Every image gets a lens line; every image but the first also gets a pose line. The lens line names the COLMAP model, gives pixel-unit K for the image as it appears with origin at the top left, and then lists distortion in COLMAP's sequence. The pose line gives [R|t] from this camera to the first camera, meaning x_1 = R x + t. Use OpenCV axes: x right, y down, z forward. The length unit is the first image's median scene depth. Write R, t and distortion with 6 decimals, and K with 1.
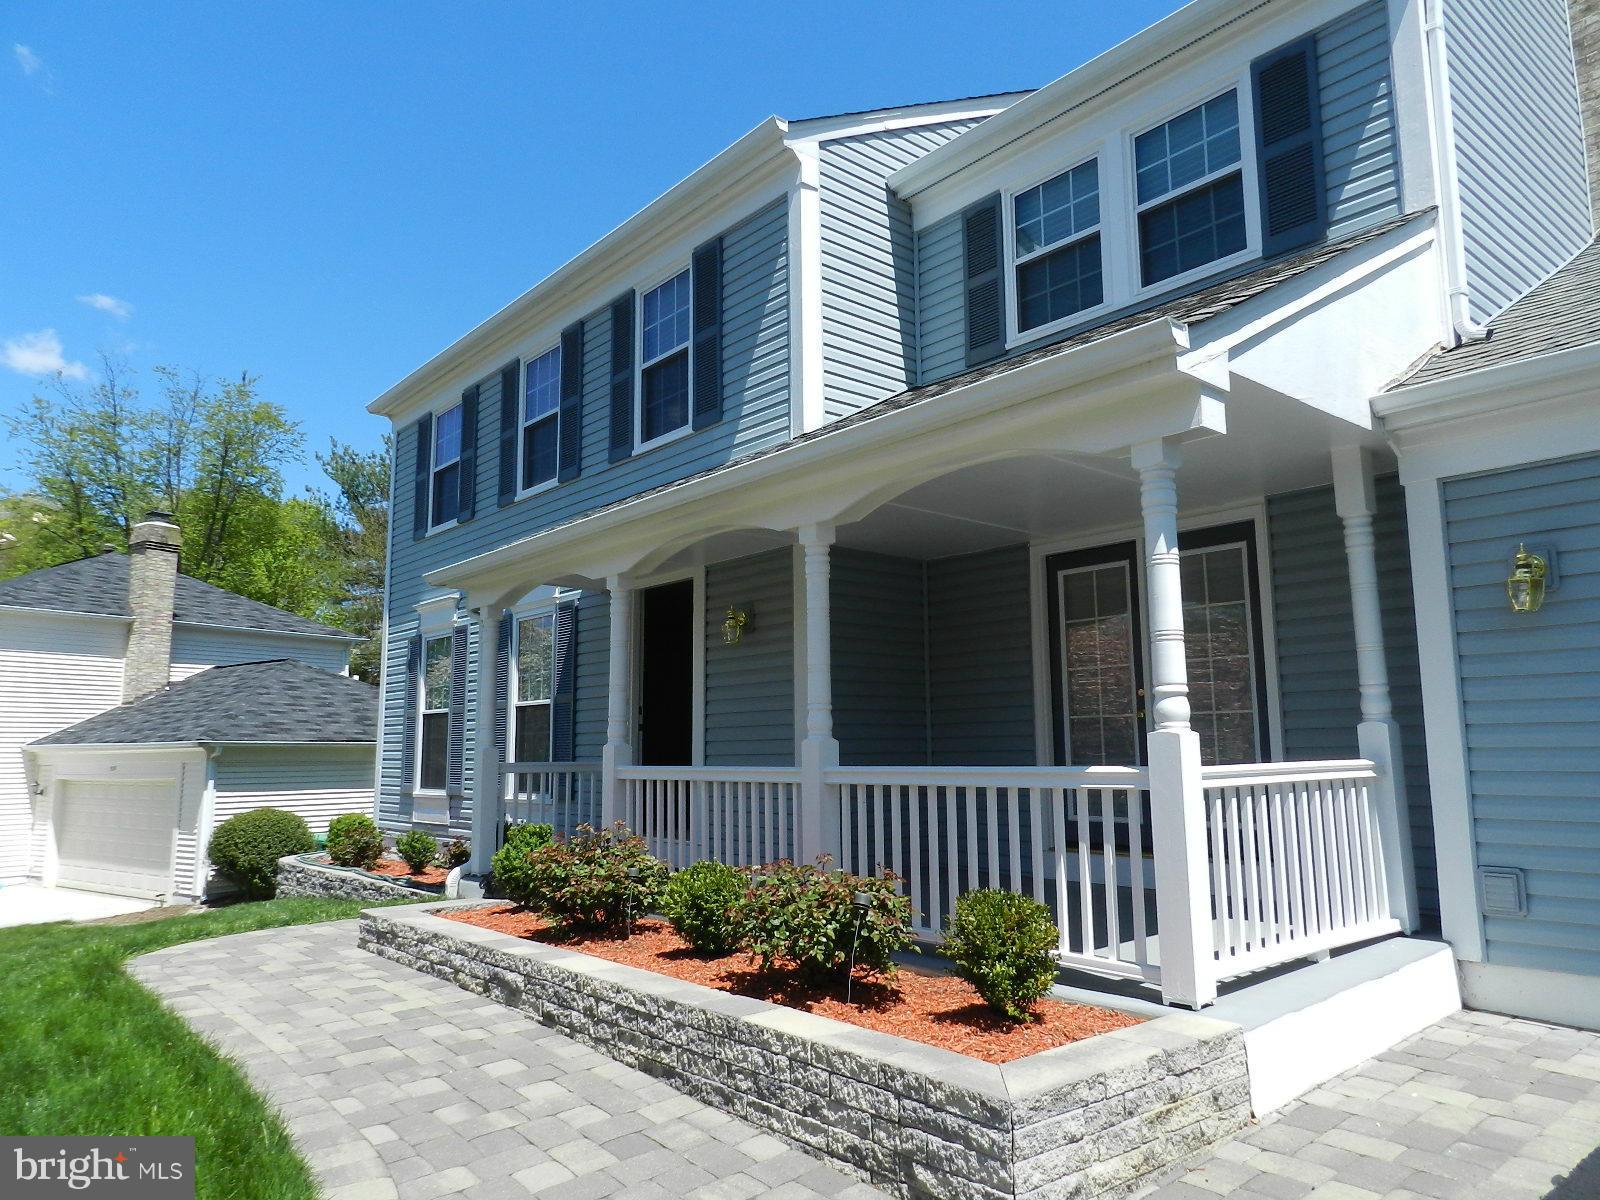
lens RADIAL K [[1082.4, 0, 800.0], [0, 1082.4, 600.0], [0, 0, 1]] dist [0.002128, 0.024260]
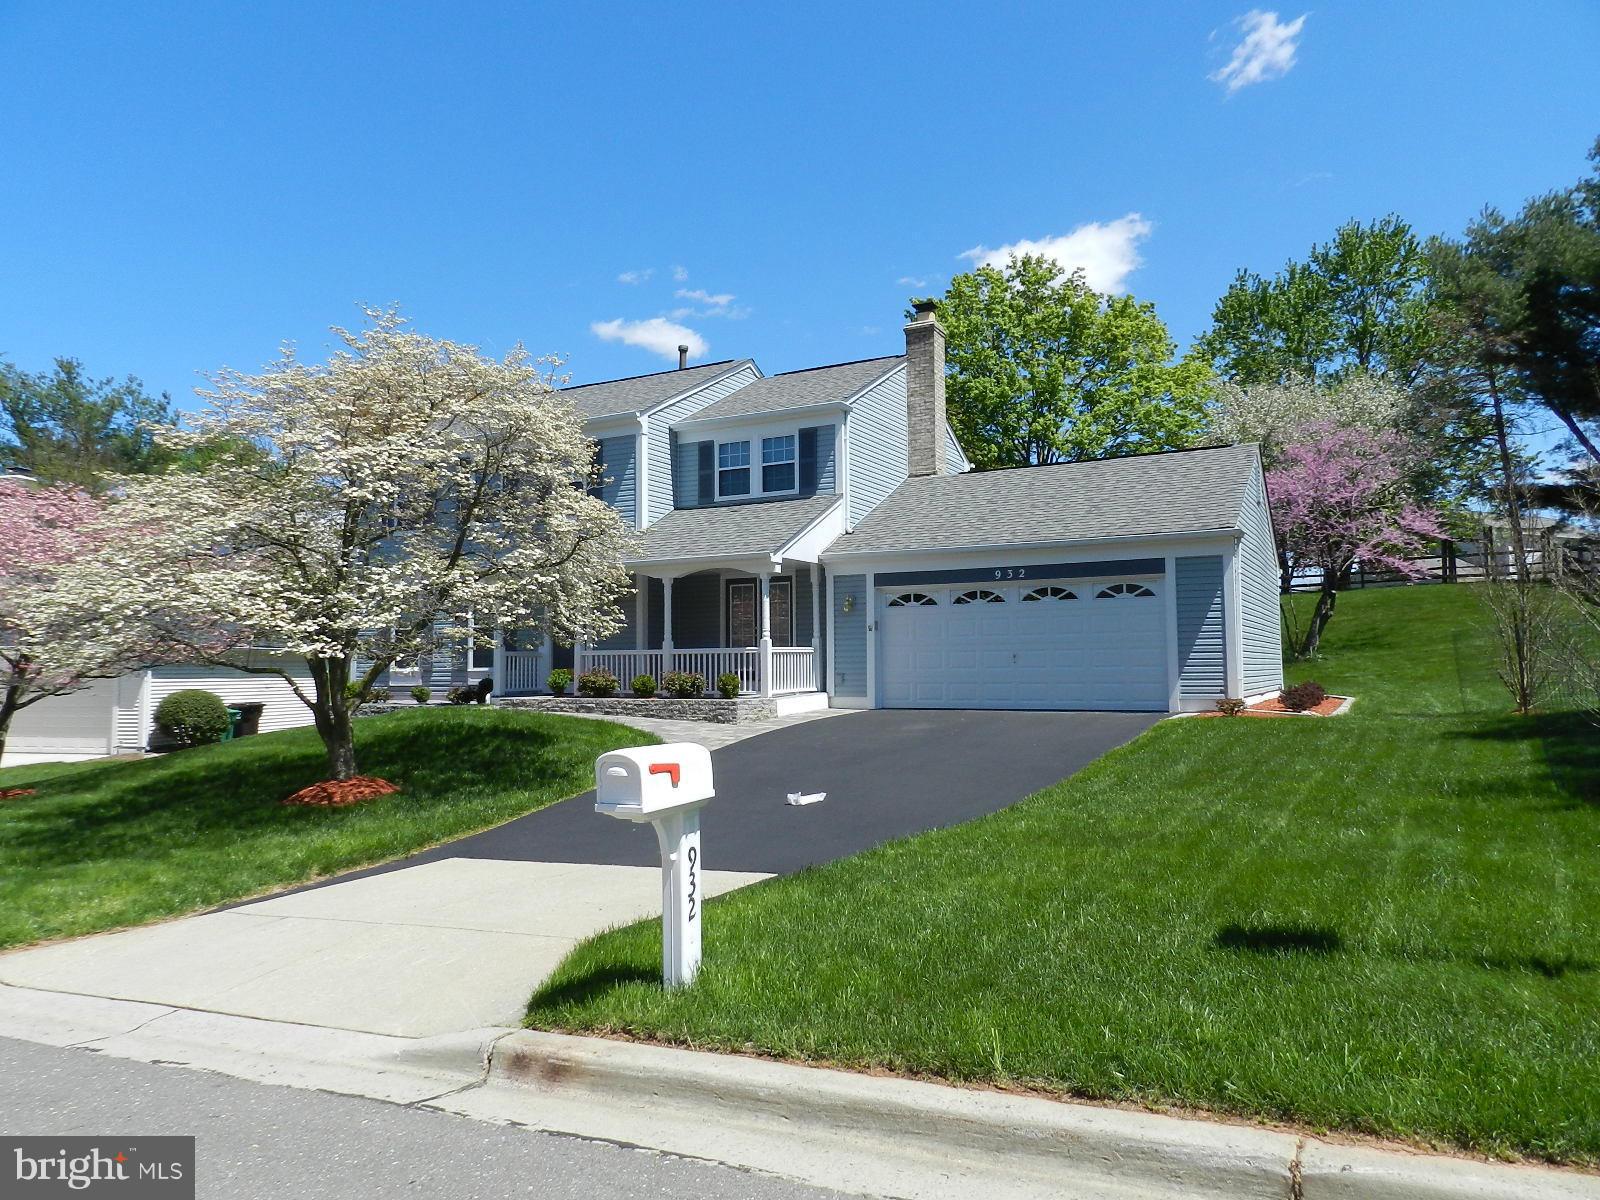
lens RADIAL K [[1082.4, 0, 800.0], [0, 1082.4, 600.0], [0, 0, 1]] dist [0.002128, 0.024260]
pose [[0.933967, 0.024092, 0.356545, -0.700914], [-0.050782, 0.996547, 0.065686, -0.212522], [-0.353731, -0.079455, 0.931966, -2.000432]]
